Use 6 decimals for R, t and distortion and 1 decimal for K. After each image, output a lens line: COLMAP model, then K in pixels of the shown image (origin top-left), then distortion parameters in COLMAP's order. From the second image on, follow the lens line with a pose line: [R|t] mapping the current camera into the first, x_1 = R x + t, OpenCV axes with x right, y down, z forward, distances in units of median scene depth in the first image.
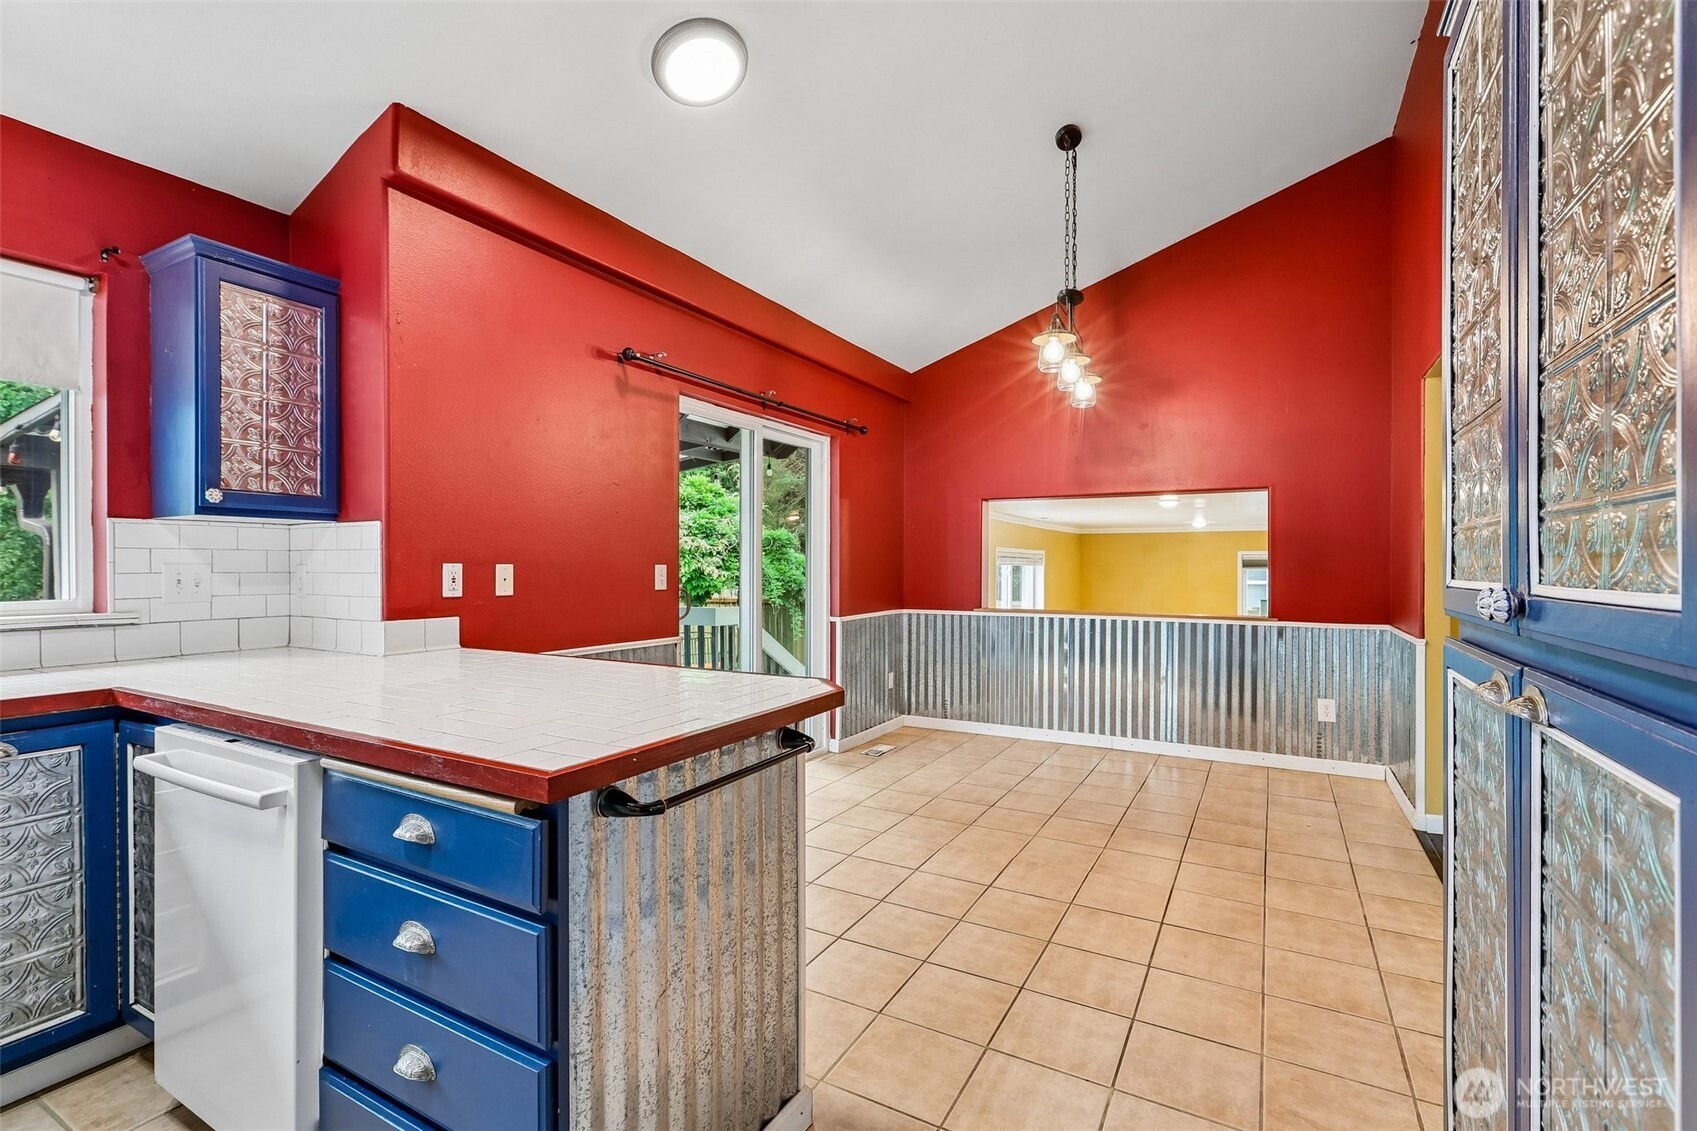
lens RADIAL K [[747.8, 0, 857.5], [0, 747.8, 565.6], [0, 0, 1]] dist [-0.003291, 0.000871]
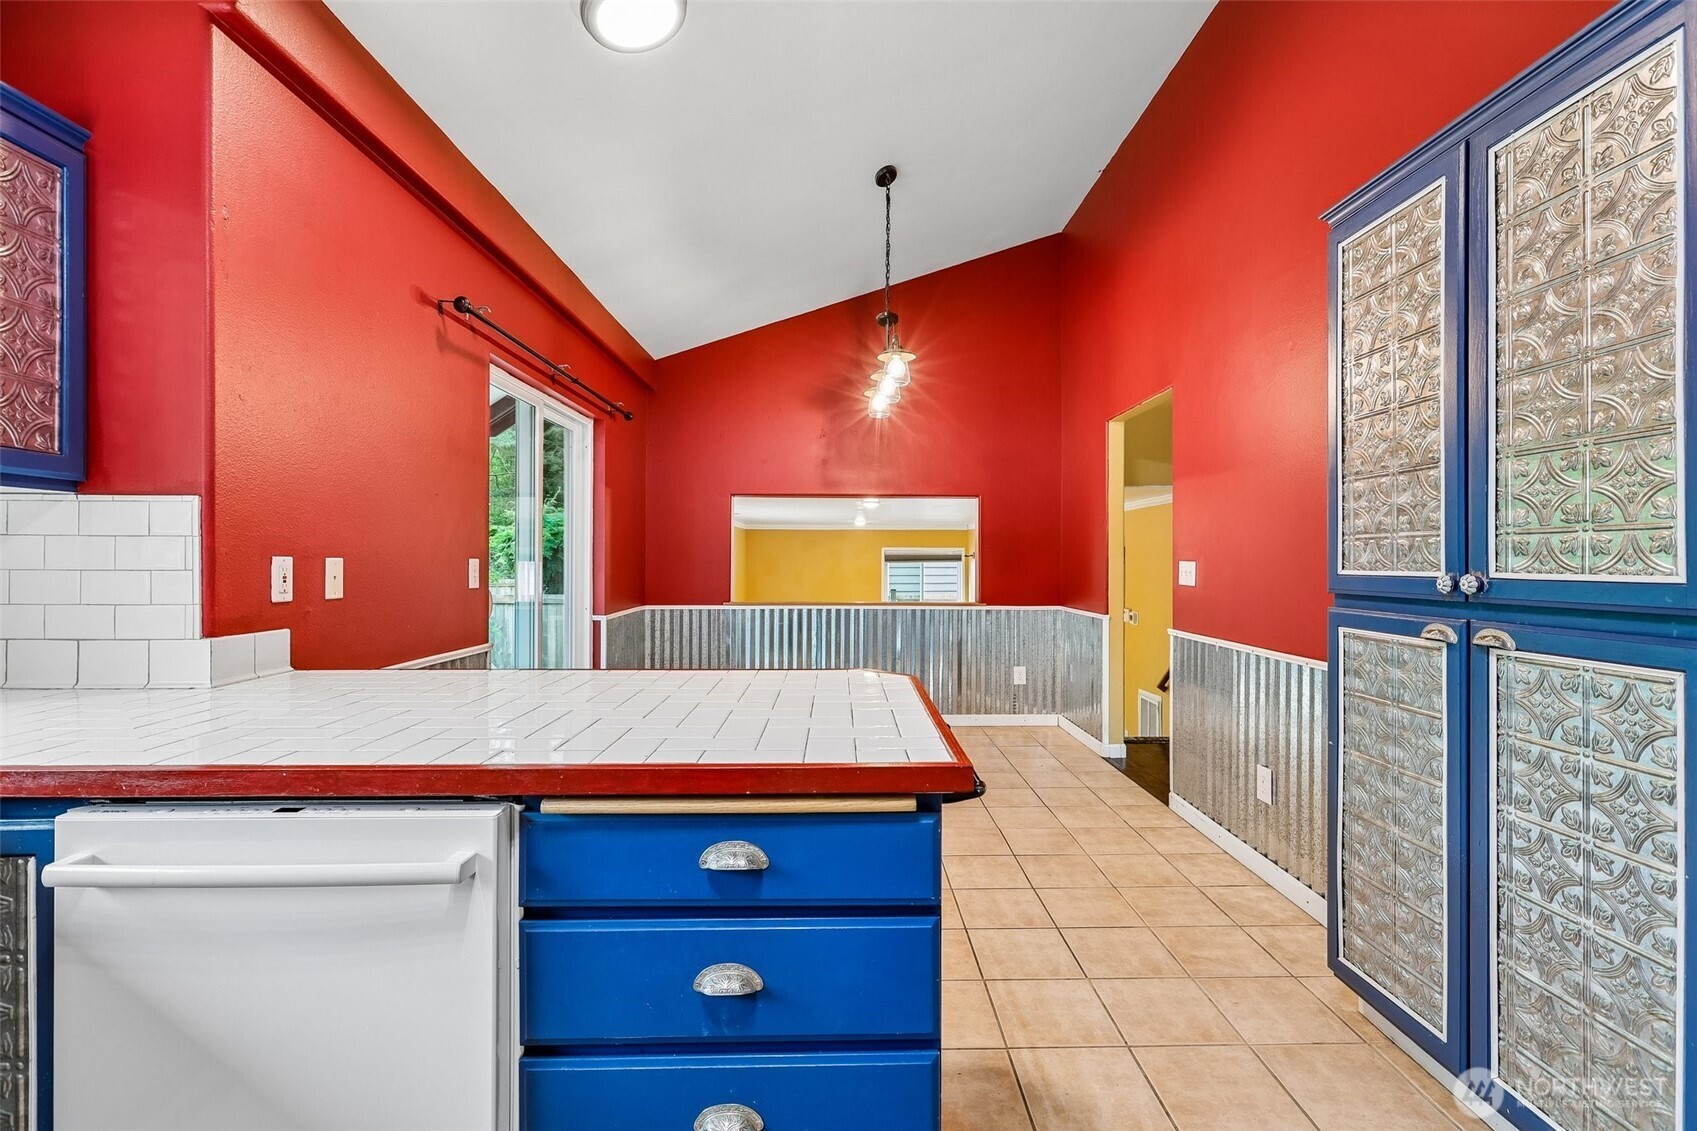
lens RADIAL K [[756.2, 0, 854.1], [0, 756.2, 558.6], [0, 0, 1]] dist [-0.000711, 0.000178]
pose [[0.863286, 0.002116, 0.504710, -0.248836], [-0.001322, 0.999997, -0.001930, -0.000086], [-0.504713, 0.000999, 0.863287, 0.040411]]
